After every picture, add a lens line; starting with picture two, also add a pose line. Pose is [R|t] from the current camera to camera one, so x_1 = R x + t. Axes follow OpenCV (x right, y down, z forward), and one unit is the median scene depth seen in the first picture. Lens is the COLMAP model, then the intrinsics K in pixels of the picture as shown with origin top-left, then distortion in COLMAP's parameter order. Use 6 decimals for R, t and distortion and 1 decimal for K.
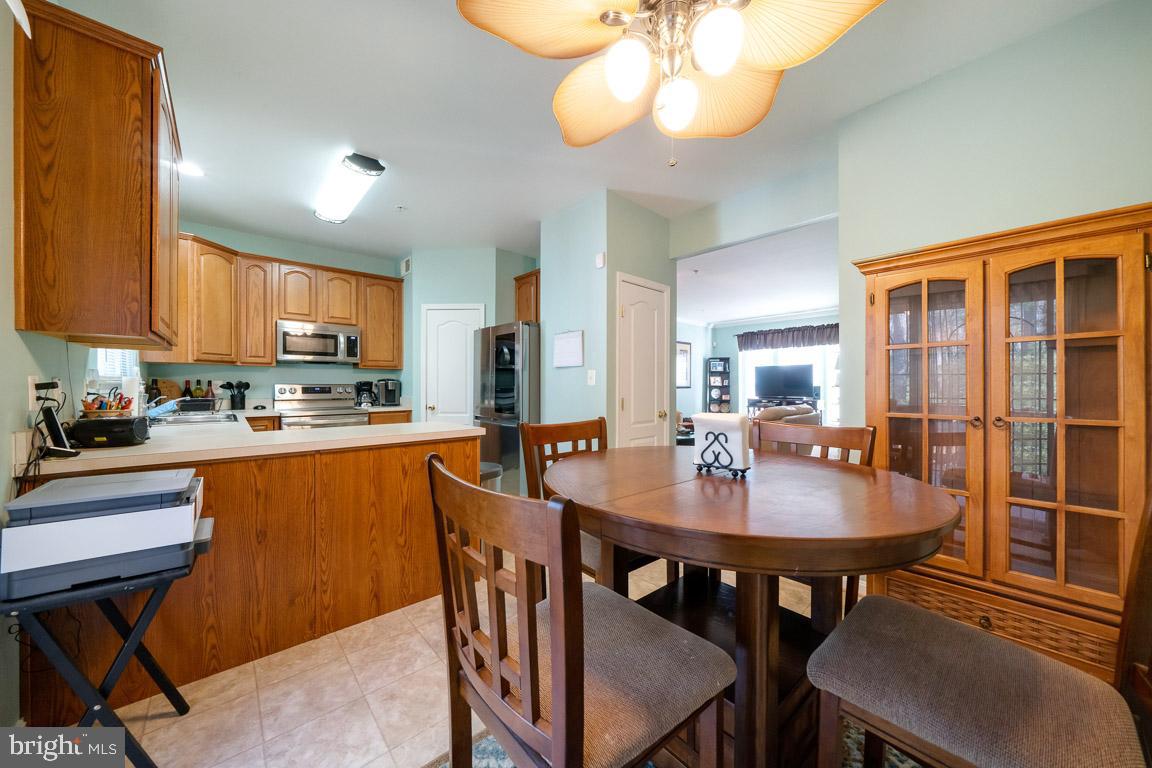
lens RADIAL K [[397.8, 0, 572.5], [0, 397.8, 382.4], [0, 0, 1]] dist [-0.004985, 0.000146]
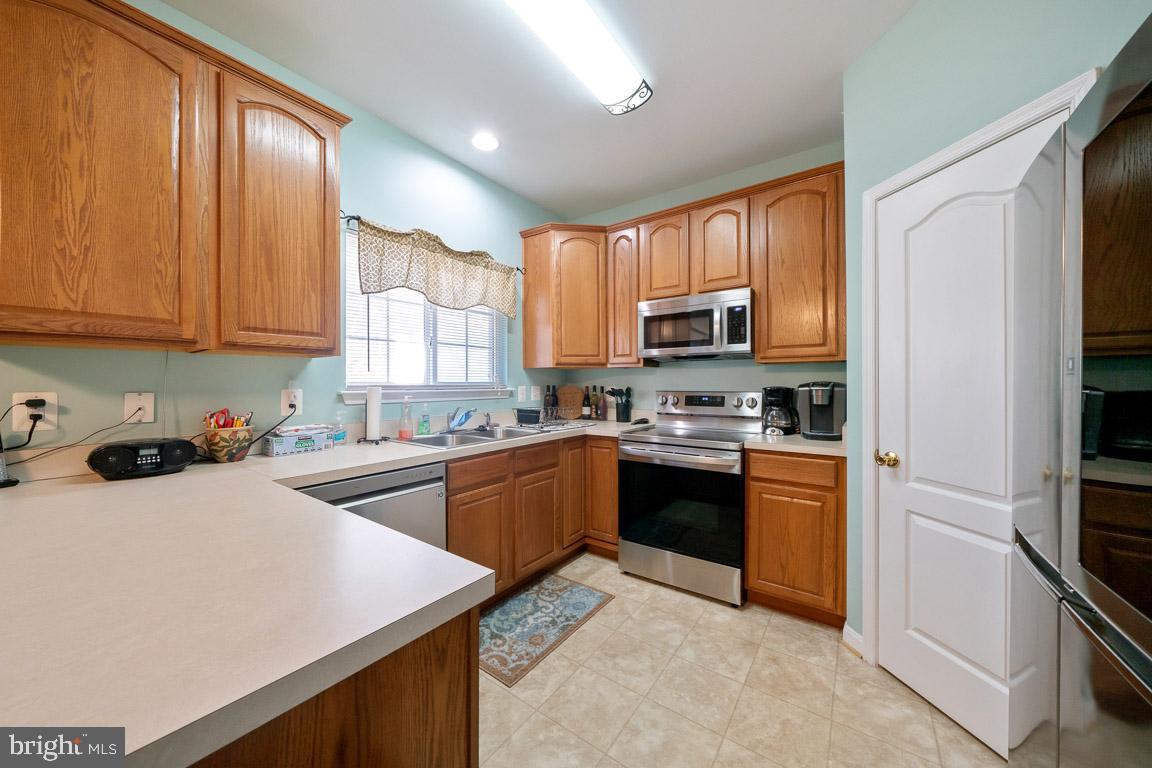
lens RADIAL K [[397.8, 0, 570.6], [0, 397.8, 382.6], [0, 0, 1]] dist [-0.004985, 0.000146]
pose [[0.217427, -0.003087, -0.976072, -0.063374], [0.005928, 0.999981, -0.001842, -0.010389], [0.976059, -0.005385, 0.217441, 0.681523]]
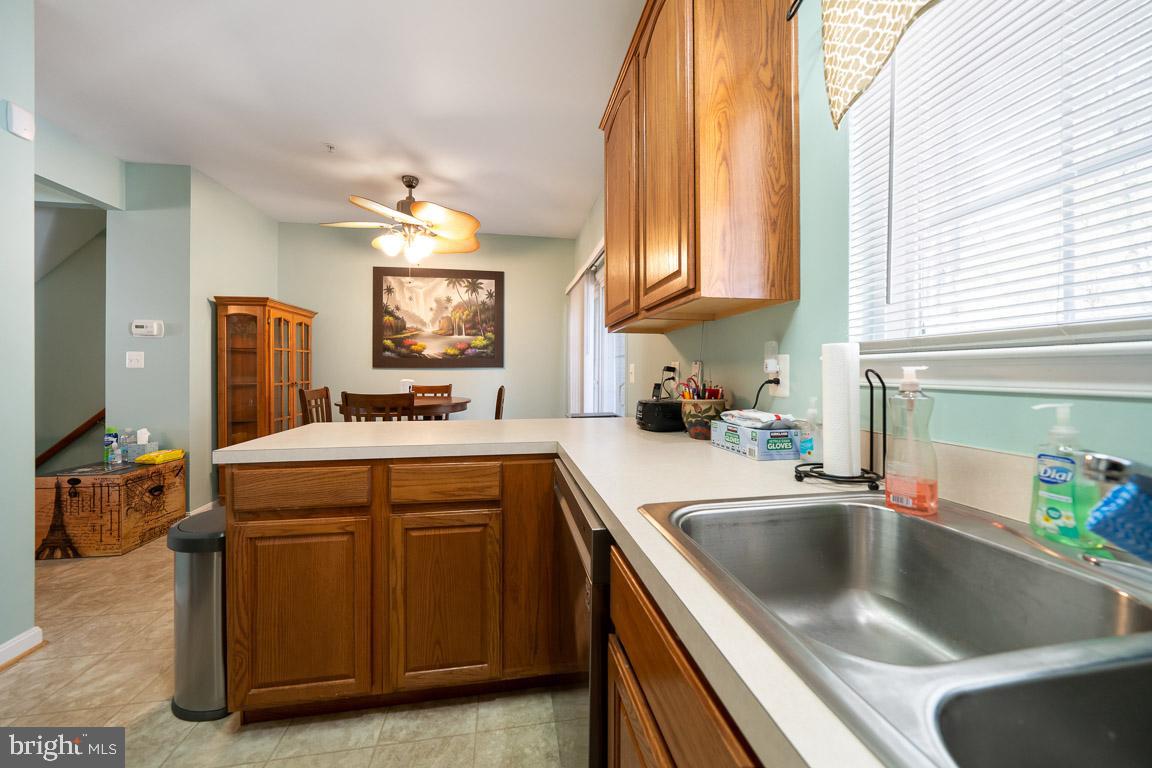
lens RADIAL K [[397.8, 0, 577.3], [0, 397.8, 372.2], [0, 0, 1]] dist [-0.004985, 0.000146]
pose [[-0.857979, 0.000683, 0.513684, -0.600941], [-0.000210, 0.999999, -0.001680, 0.007690], [-0.513684, -0.001549, -0.857978, 0.793012]]
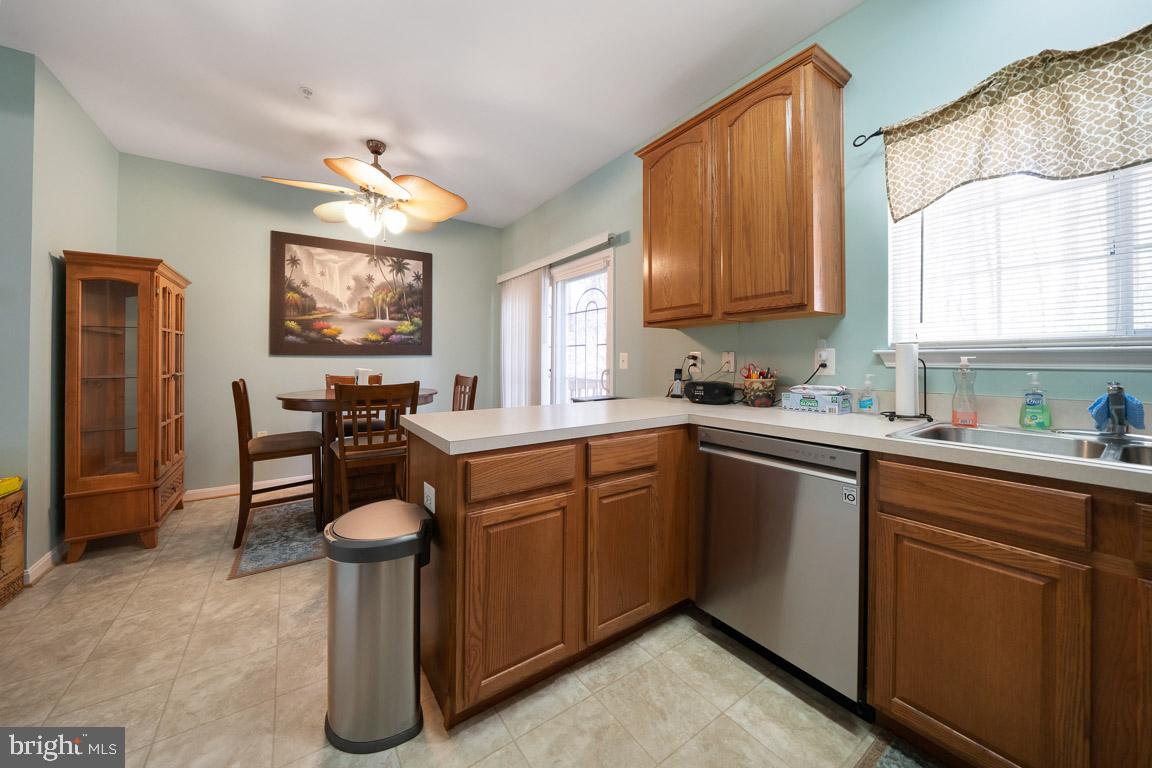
lens RADIAL K [[397.8, 0, 575.7], [0, 397.8, 359.2], [0, 0, 1]] dist [-0.004985, 0.000146]
pose [[-0.995055, 0.001454, 0.099312, -0.341192], [0.000925, 0.999985, -0.005379, 0.008746], [-0.099318, -0.005261, -0.995042, 0.947533]]
